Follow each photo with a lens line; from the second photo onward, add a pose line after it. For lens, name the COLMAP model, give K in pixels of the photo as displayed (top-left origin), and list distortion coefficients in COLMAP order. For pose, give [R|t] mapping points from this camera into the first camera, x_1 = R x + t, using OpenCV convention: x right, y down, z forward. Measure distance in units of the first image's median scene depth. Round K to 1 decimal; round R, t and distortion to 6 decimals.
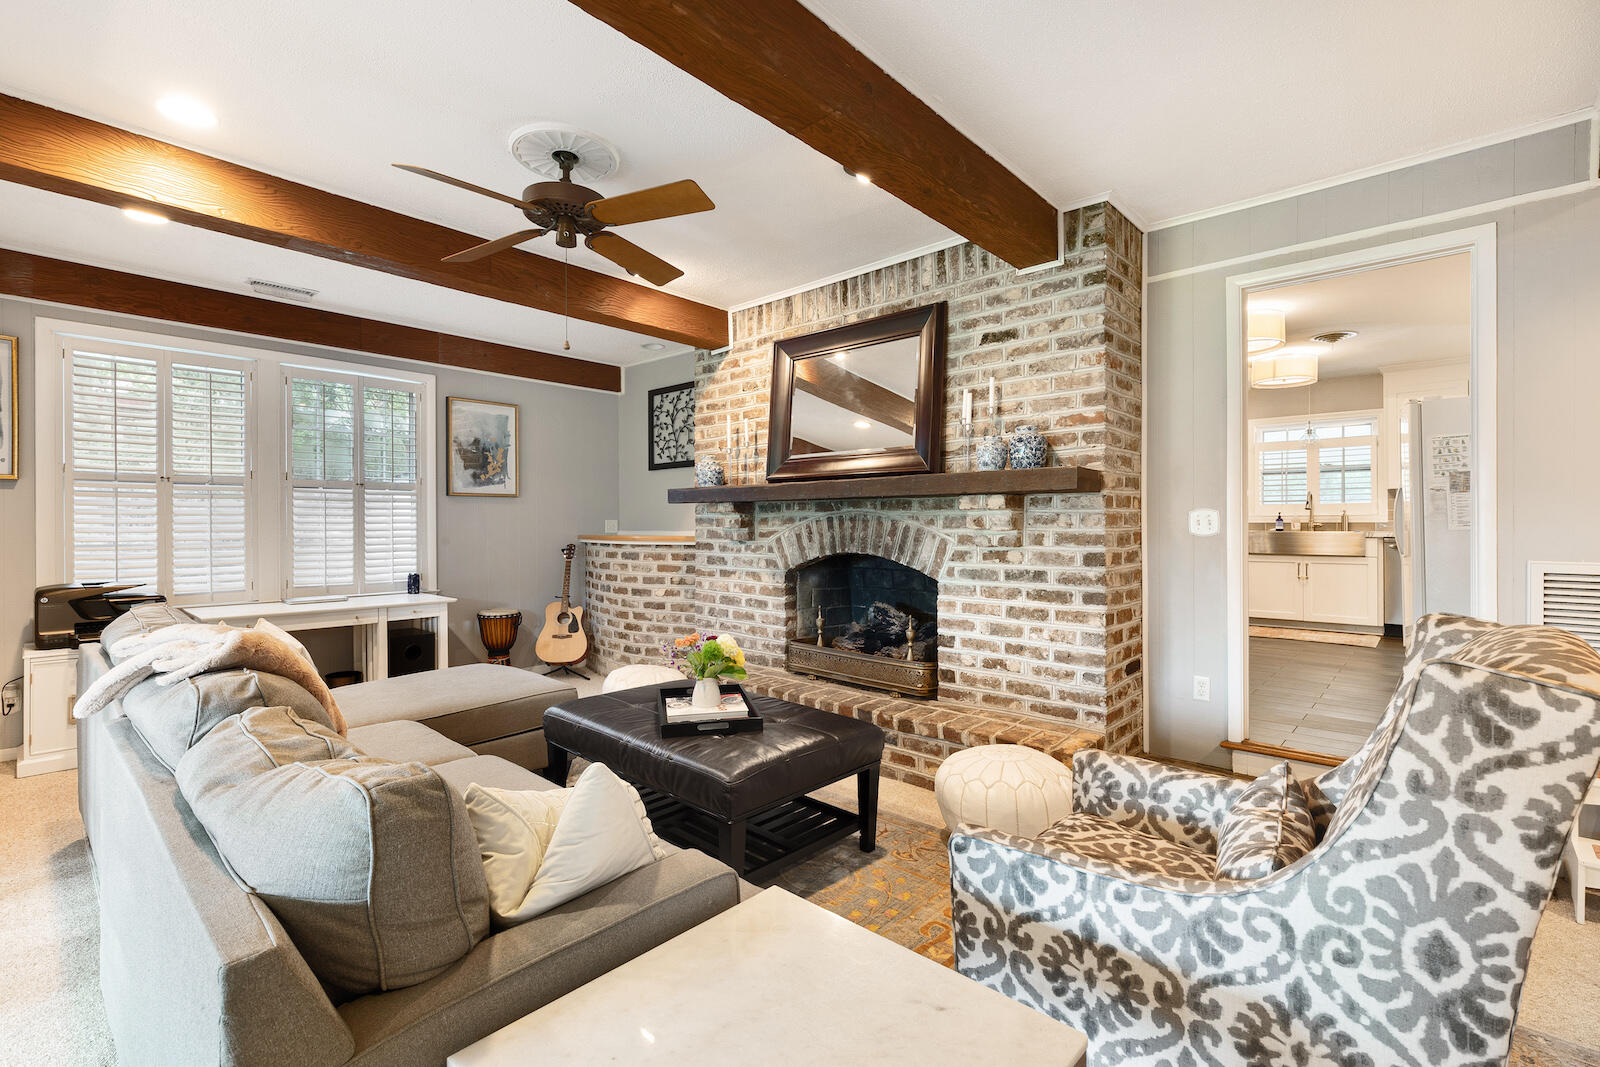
lens RADIAL K [[715.7, 0, 806.4], [0, 715.7, 526.5], [0, 0, 1]] dist [0.007880, -0.000593]
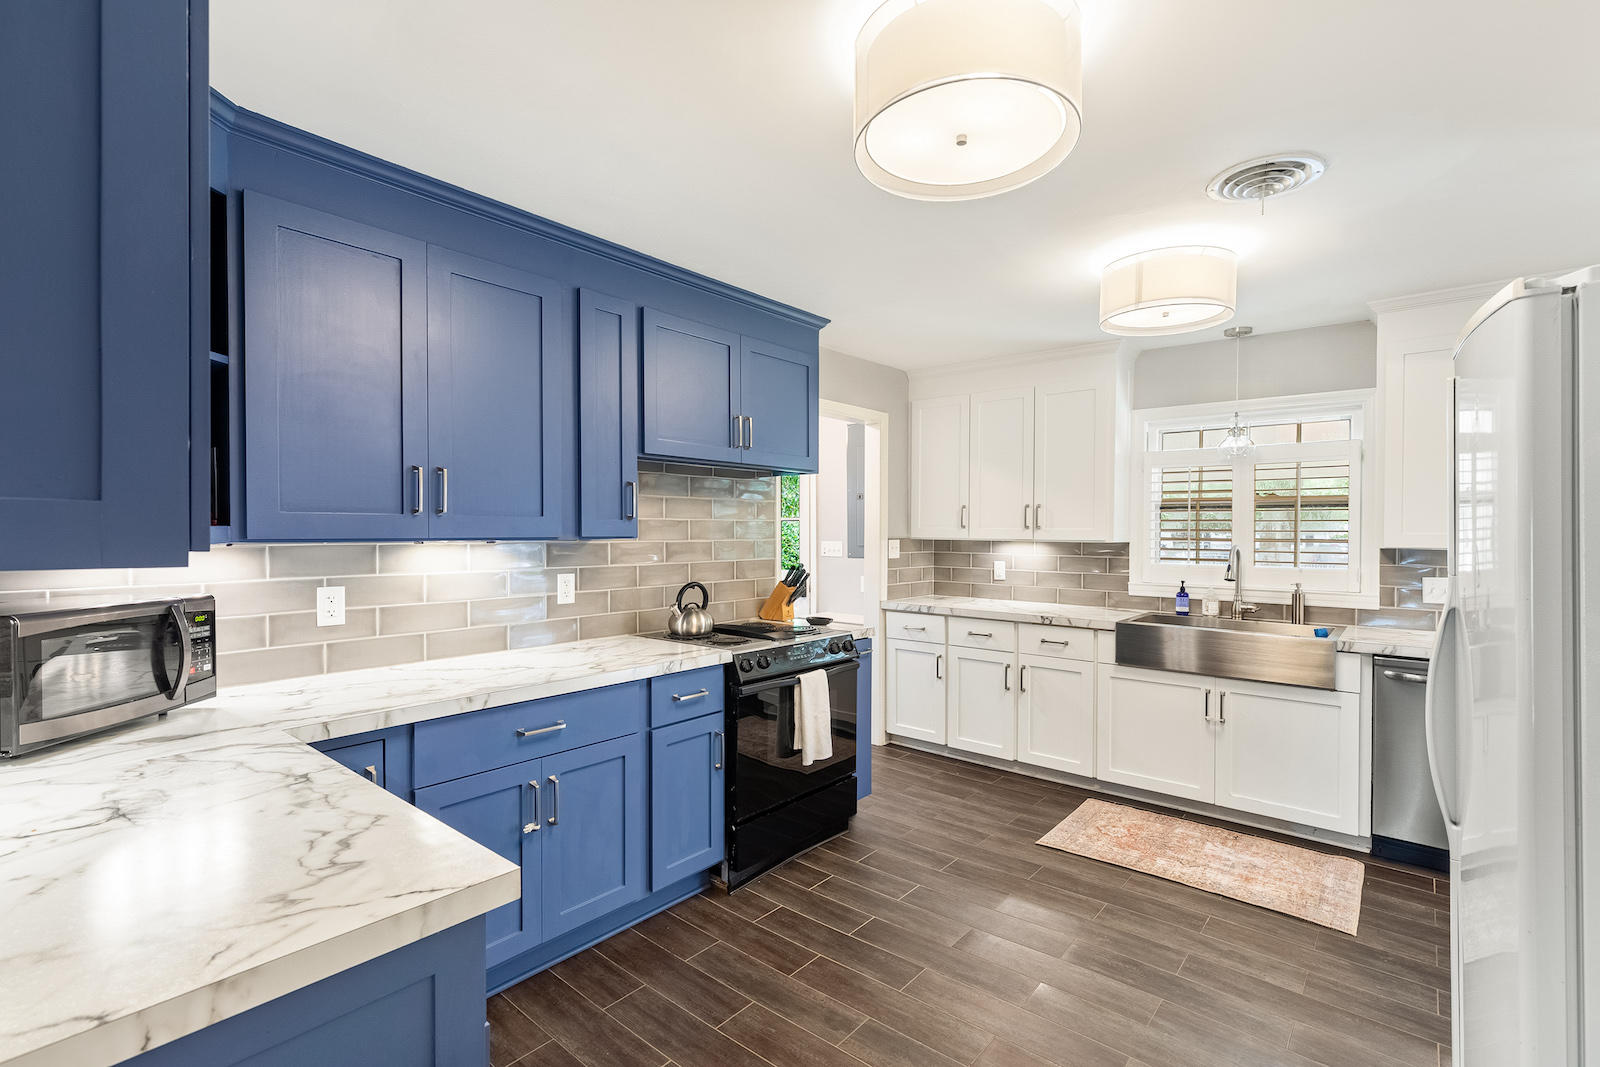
lens RADIAL K [[715.7, 0, 804.4], [0, 715.7, 541.1], [0, 0, 1]] dist [0.007880, -0.000593]
pose [[0.999505, 0.004659, 0.031113, 0.387146], [-0.004966, 0.999940, 0.009784, -0.059309], [-0.031066, -0.009933, 0.999468, 0.506658]]
